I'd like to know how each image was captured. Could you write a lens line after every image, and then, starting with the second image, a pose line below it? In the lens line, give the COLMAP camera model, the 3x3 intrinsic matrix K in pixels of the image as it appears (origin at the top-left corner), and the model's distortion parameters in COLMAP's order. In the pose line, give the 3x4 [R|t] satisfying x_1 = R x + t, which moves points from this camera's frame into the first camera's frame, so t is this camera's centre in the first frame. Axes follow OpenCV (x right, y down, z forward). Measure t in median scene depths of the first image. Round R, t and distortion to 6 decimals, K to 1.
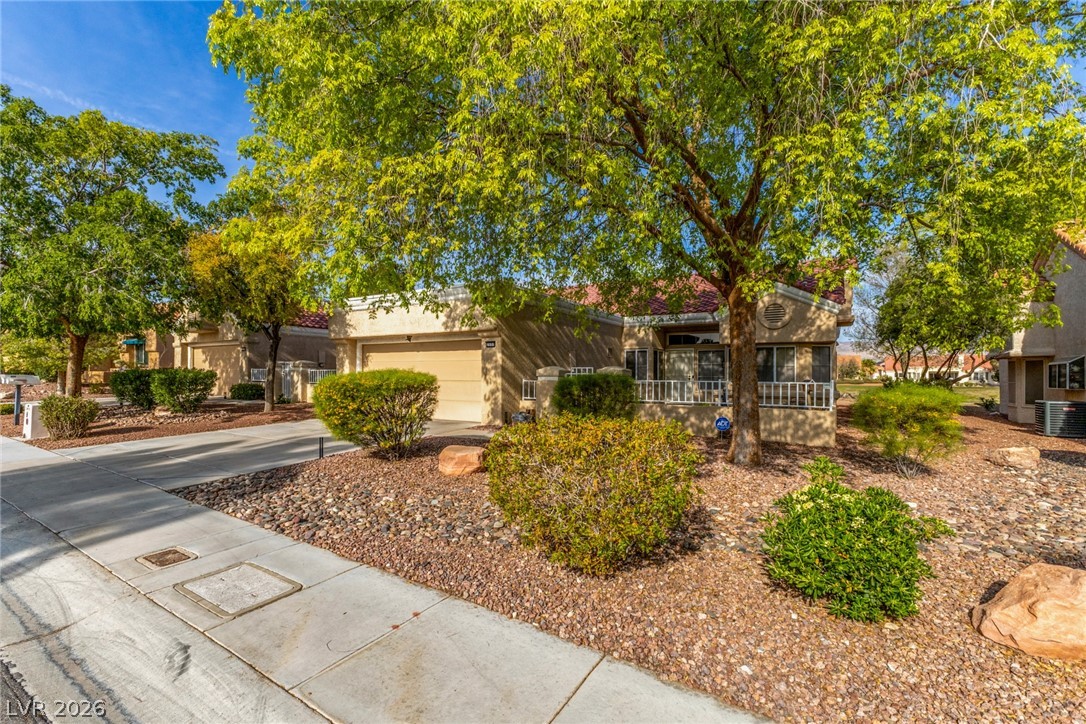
lens RADIAL K [[468.4, 0, 537.6], [0, 468.4, 374.4], [0, 0, 1]] dist [0.021489, 0.000085]
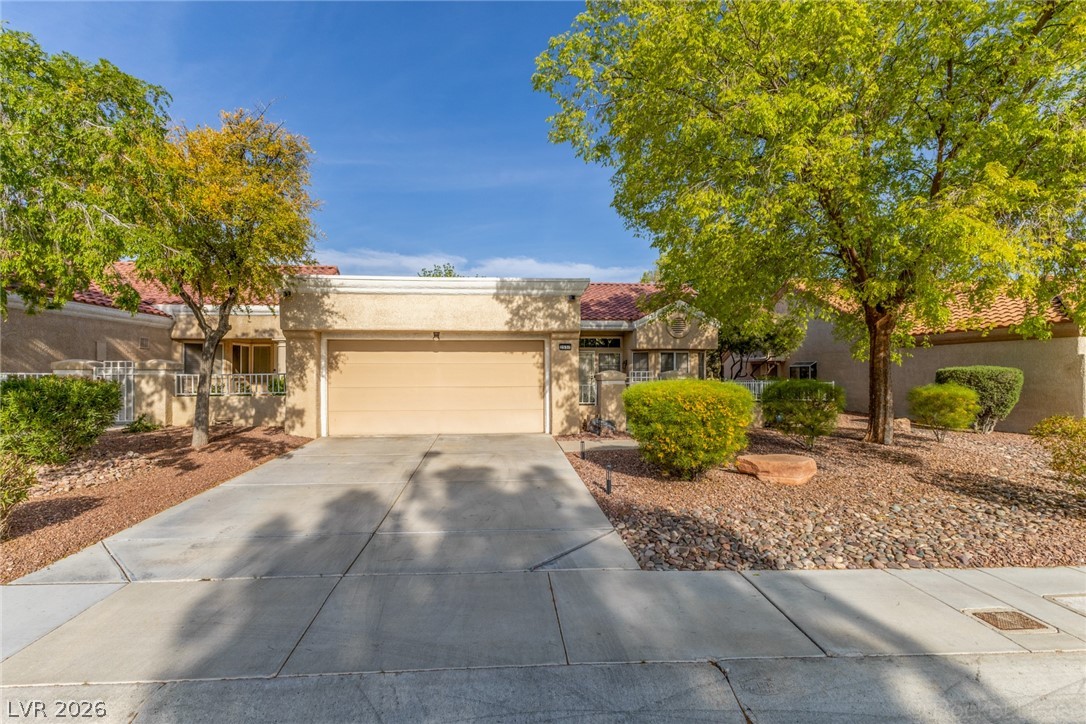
lens RADIAL K [[459.3, 0, 528.9], [0, 459.3, 361.5], [0, 0, 1]] dist [0.001881, -0.000015]
pose [[0.781362, 0.002293, 0.624074, -0.722825], [0.005057, 0.999937, -0.010005, -0.026099], [-0.624058, 0.010974, 0.781301, 0.328532]]
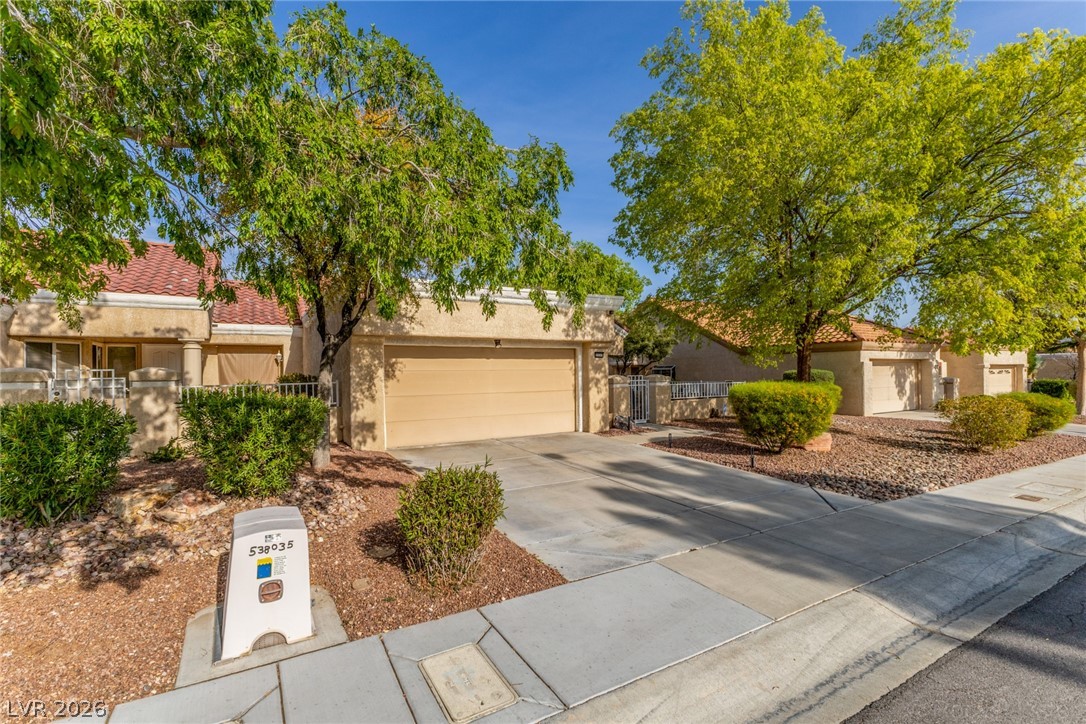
lens RADIAL K [[468.4, 0, 537.6], [0, 468.4, 374.4], [0, 0, 1]] dist [0.021489, 0.000085]
pose [[0.440777, -0.018181, 0.897433, -1.106809], [0.014269, 0.999810, 0.013247, -0.035805], [-0.897503, 0.006967, 0.440953, 0.652379]]
